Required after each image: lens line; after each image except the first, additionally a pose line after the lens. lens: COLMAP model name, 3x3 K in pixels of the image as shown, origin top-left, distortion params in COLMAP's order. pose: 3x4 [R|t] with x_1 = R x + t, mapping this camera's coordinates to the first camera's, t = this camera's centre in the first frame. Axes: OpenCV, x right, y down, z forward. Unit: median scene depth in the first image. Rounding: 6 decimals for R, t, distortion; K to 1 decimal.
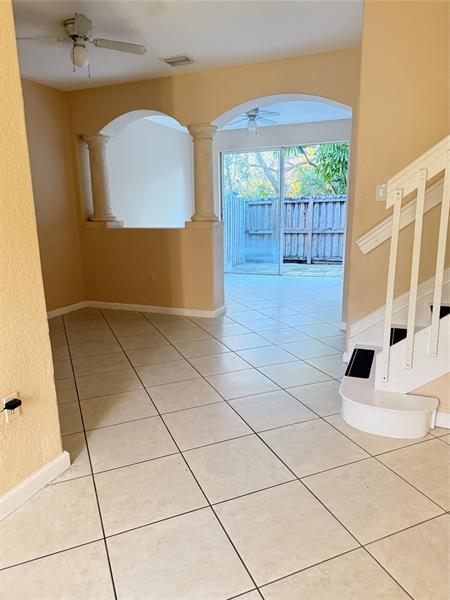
lens RADIAL K [[427.5, 0, 225.0], [0, 427.5, 300.0], [0, 0, 1]] dist [0.167304, -0.203100]
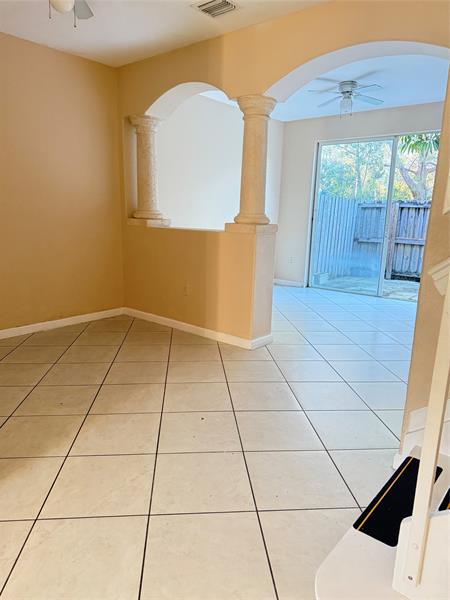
lens RADIAL K [[427.5, 0, 225.0], [0, 427.5, 300.0], [0, 0, 1]] dist [0.167304, -0.203100]
pose [[0.954159, 0.101671, -0.281502, 0.131982], [-0.103291, 0.994609, 0.009118, -0.045524], [0.280911, 0.020377, 0.959517, 0.230719]]
